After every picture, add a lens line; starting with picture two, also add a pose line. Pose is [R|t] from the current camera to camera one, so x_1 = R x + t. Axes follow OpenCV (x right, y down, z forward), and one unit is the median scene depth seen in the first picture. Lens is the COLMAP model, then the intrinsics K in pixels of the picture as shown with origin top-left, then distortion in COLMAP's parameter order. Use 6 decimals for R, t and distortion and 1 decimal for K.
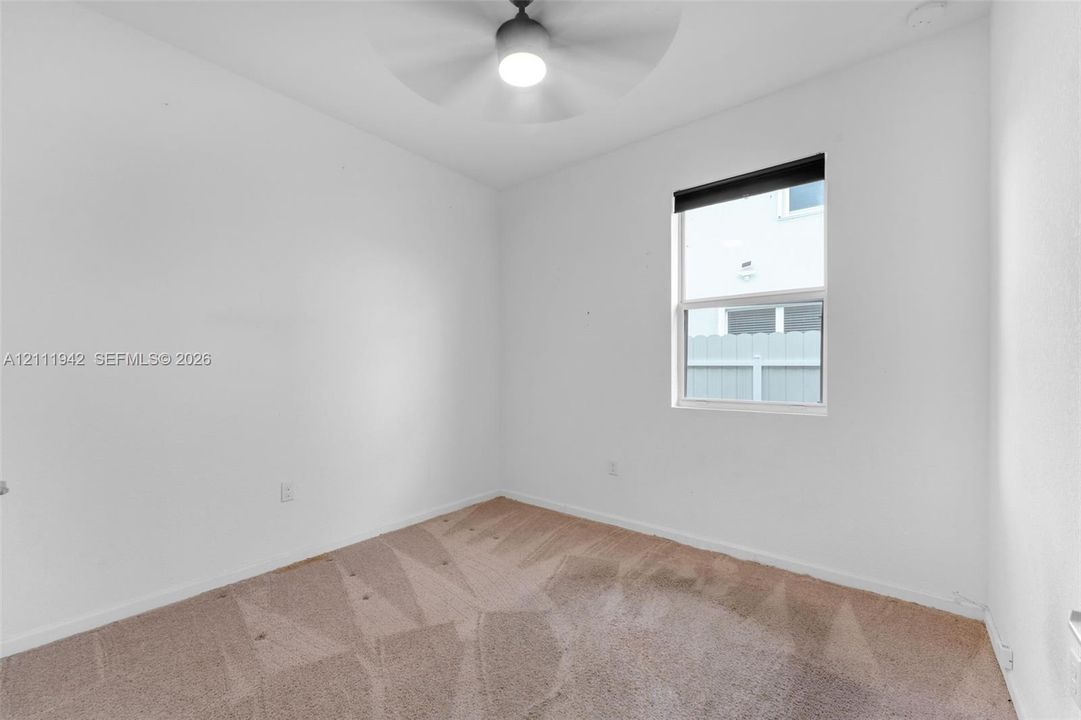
lens RADIAL K [[437.4, 0, 533.4], [0, 437.4, 363.9], [0, 0, 1]] dist [-0.000534, -0.000037]
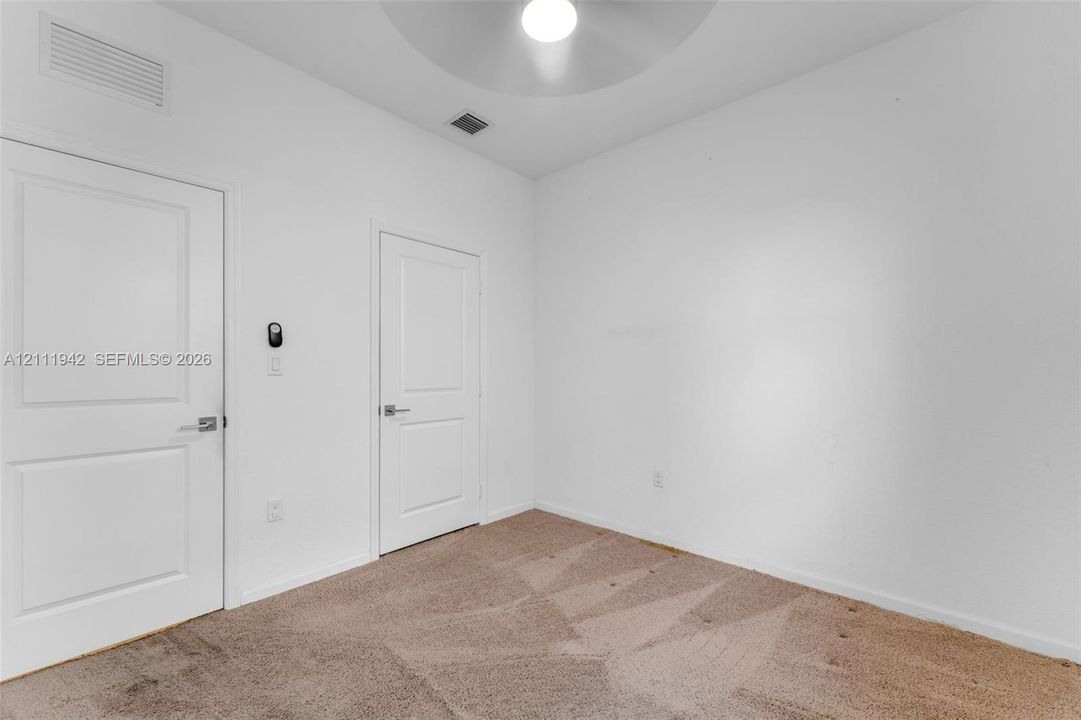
lens RADIAL K [[437.4, 0, 533.4], [0, 437.4, 363.9], [0, 0, 1]] dist [-0.000534, -0.000037]
pose [[-0.032290, -0.009879, -0.999430, 0.640801], [0.001536, 0.999949, -0.009933, 0.003811], [0.999477, -0.001856, -0.032273, 0.770591]]
